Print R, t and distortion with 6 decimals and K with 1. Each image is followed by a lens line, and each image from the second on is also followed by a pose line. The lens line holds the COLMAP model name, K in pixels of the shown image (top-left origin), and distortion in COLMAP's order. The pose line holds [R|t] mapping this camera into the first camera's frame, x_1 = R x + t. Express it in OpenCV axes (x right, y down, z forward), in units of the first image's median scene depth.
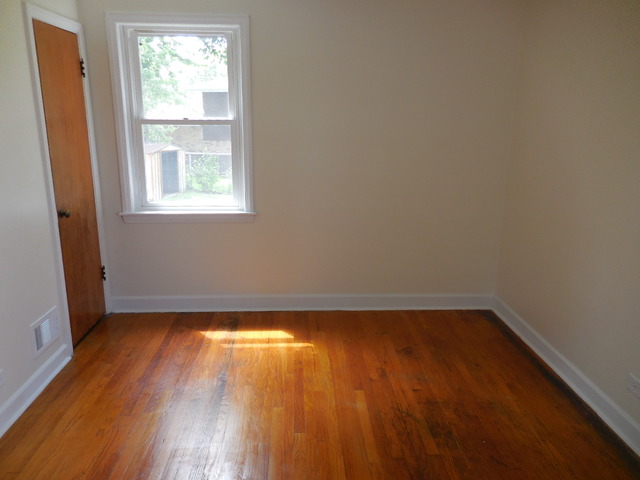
lens RADIAL K [[492.1, 0, 320.0], [0, 492.1, 240.0], [0, 0, 1]] dist [0.007015, 0.006885]
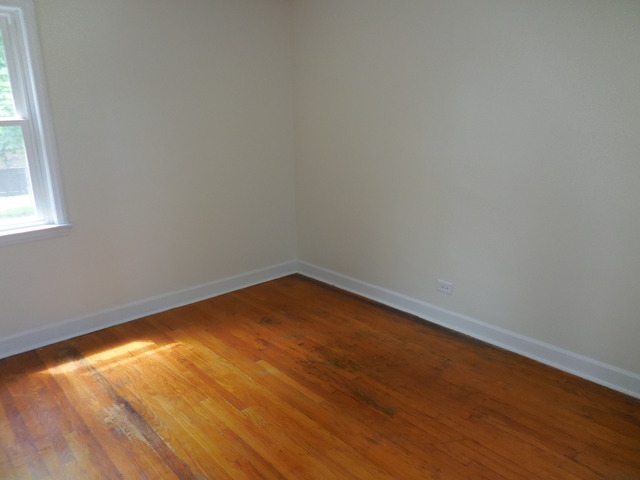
lens RADIAL K [[492.1, 0, 320.0], [0, 492.1, 240.0], [0, 0, 1]] dist [0.007015, 0.006885]
pose [[0.781533, -0.187057, 0.595161, -0.365964], [0.184724, 0.980597, 0.065629, -0.002360], [-0.595889, 0.058649, 0.800922, 0.029528]]
